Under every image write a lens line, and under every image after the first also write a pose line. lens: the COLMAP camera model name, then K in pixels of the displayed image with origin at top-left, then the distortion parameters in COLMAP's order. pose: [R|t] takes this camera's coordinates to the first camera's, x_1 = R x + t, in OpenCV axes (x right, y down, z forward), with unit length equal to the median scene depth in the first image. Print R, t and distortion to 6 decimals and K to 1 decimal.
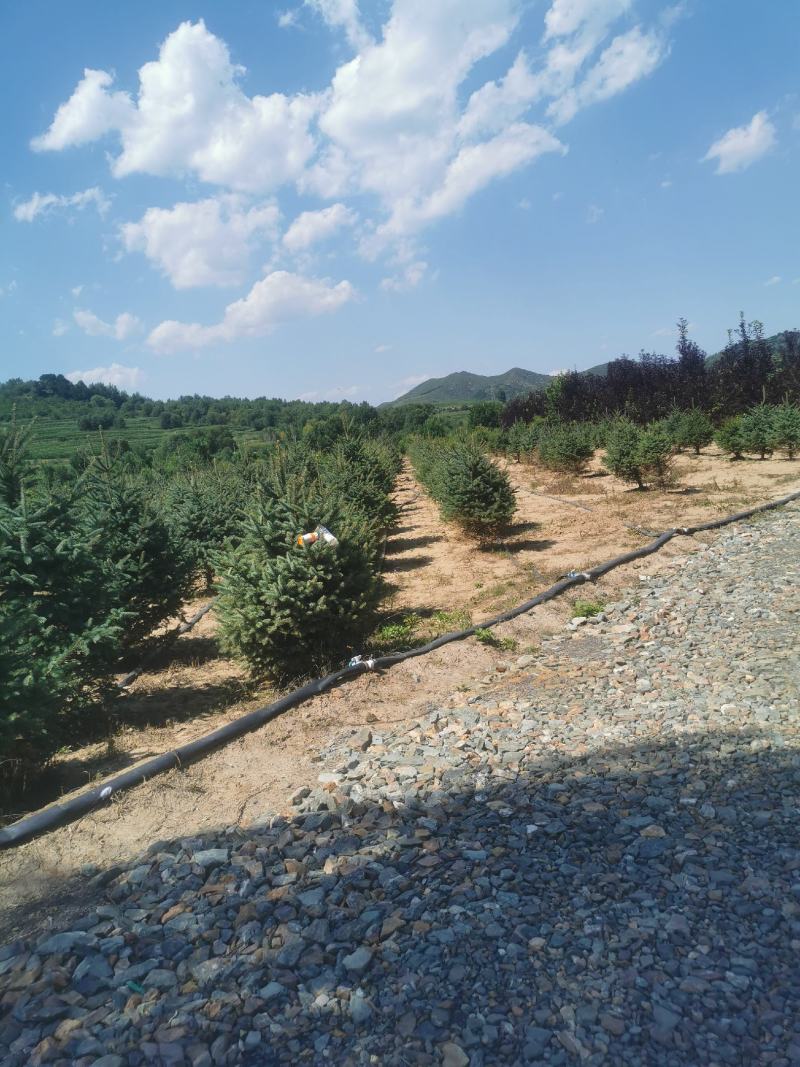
lens RADIAL K [[812.8, 0, 400.0], [0, 812.8, 533.5], [0, 0, 1]] dist [0.062764, -0.067960]
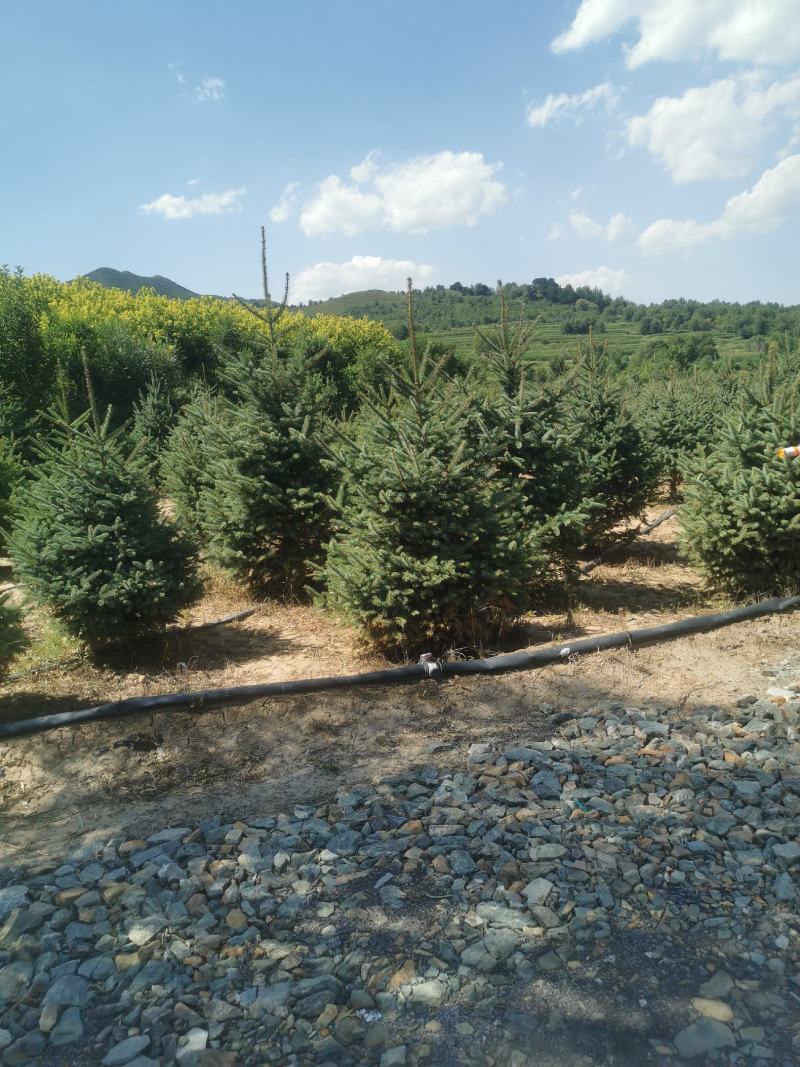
lens RADIAL K [[872.9, 0, 382.9], [0, 872.9, 534.7], [0, 0, 1]] dist [0.064979, -0.083763]
pose [[0.854817, 0.143295, -0.498752, 0.006703], [-0.097914, 0.988393, 0.116155, 0.028642], [0.509608, -0.050456, 0.858926, -0.123473]]
